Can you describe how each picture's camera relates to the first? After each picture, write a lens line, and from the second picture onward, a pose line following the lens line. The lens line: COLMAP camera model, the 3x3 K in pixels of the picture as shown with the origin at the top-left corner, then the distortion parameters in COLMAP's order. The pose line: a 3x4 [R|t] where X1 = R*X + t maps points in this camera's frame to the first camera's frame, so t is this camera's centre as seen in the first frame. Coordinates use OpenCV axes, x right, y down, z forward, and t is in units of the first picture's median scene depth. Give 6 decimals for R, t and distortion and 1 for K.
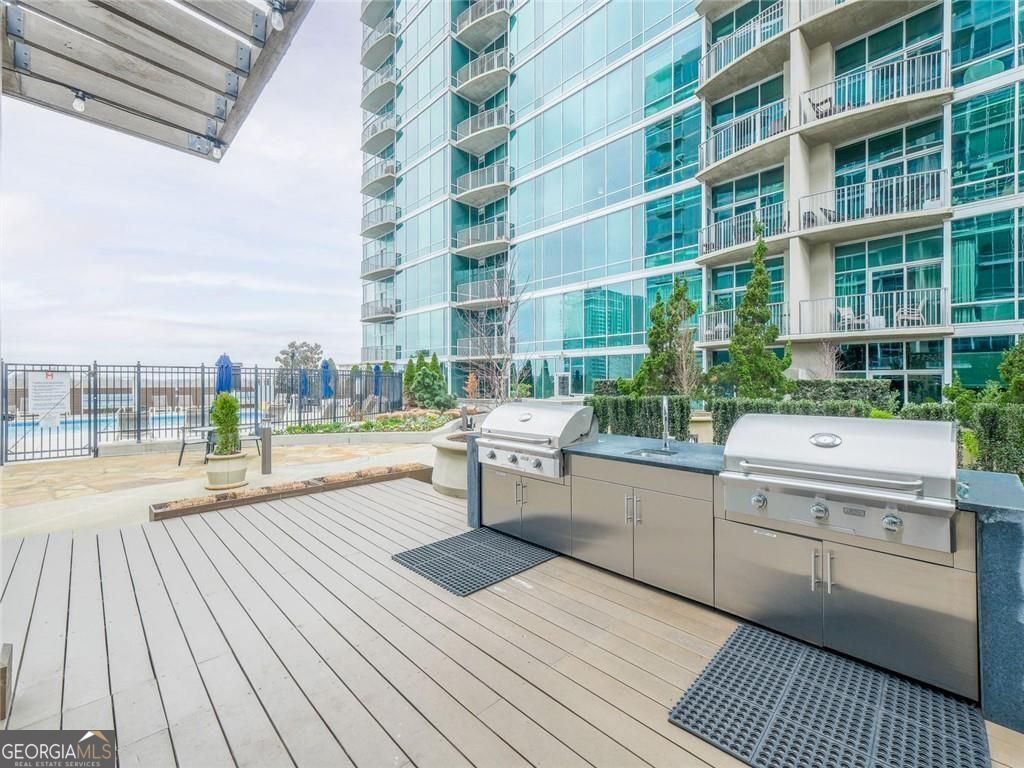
lens RADIAL K [[415.9, 0, 519.2], [0, 415.9, 379.3], [0, 0, 1]] dist [0.001587, 0.001136]
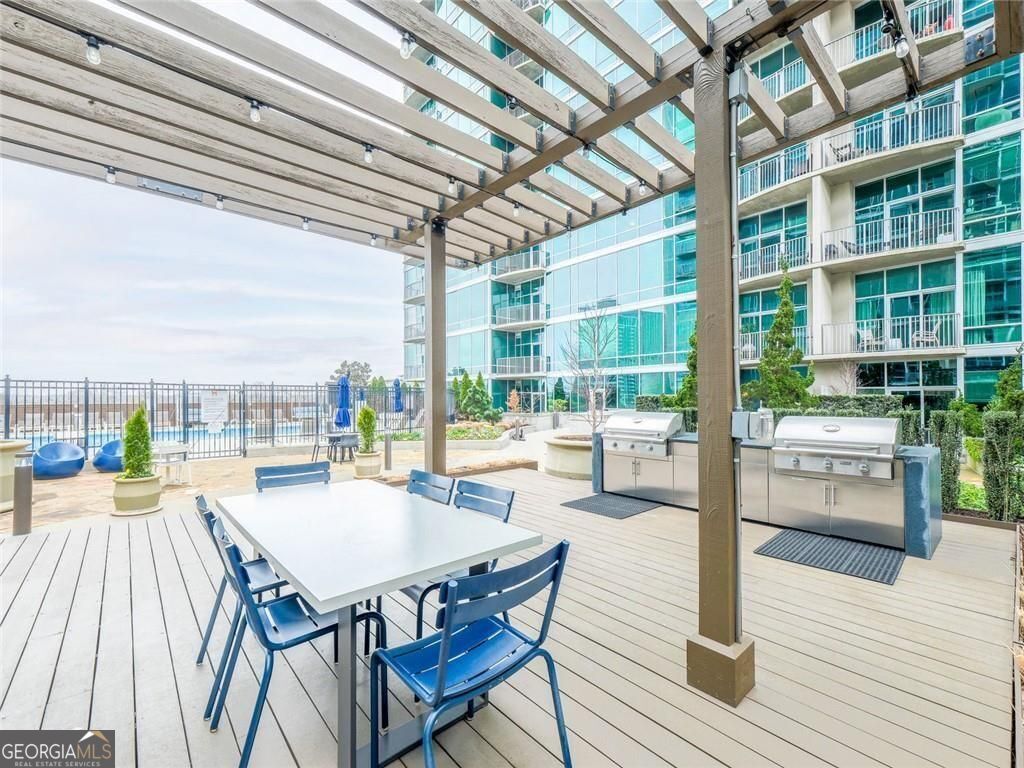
lens RADIAL K [[415.9, 0, 505.9], [0, 415.9, 393.9], [0, 0, 1]] dist [0.001587, 0.001136]
pose [[0.998200, -0.002237, -0.059934, -0.116237], [0.002109, 0.999995, -0.002209, -0.002014], [0.059939, 0.002079, 0.998200, -0.181046]]
